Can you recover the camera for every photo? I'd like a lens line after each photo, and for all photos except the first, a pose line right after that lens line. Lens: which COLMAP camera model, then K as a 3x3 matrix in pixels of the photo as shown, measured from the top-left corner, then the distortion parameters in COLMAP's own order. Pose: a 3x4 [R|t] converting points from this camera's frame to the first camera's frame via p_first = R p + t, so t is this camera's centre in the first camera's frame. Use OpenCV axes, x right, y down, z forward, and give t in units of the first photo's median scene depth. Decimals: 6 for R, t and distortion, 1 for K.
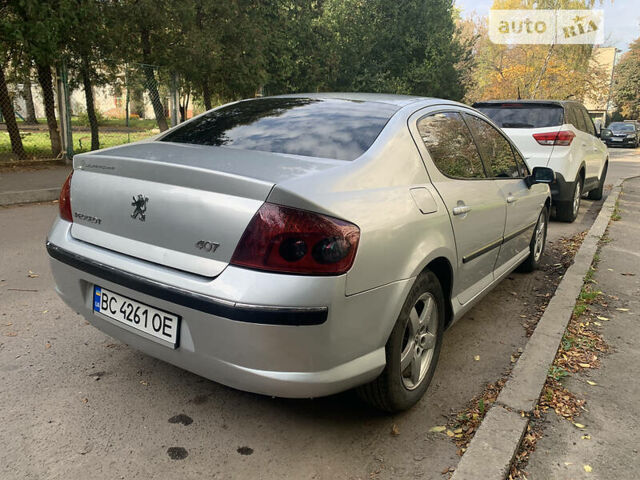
lens RADIAL K [[508.9, 0, 320.0], [0, 508.9, 239.5], [0, 0, 1]] dist [-0.009328, -0.004052]
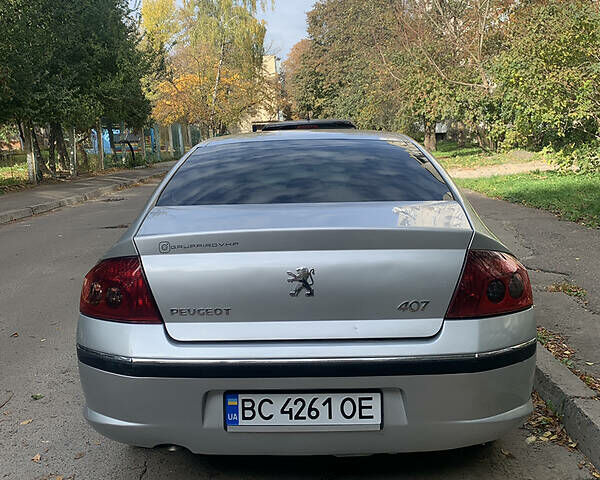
lens RADIAL K [[647.6, 0, 300.0], [0, 647.6, 240.4], [0, 0, 1]] dist [-0.005378, 0.000000]
pose [[0.824275, -0.142194, 0.548044, -0.917635], [0.181791, 0.983166, -0.018329, -0.109803], [-0.536212, 0.114737, 0.836249, 0.077647]]
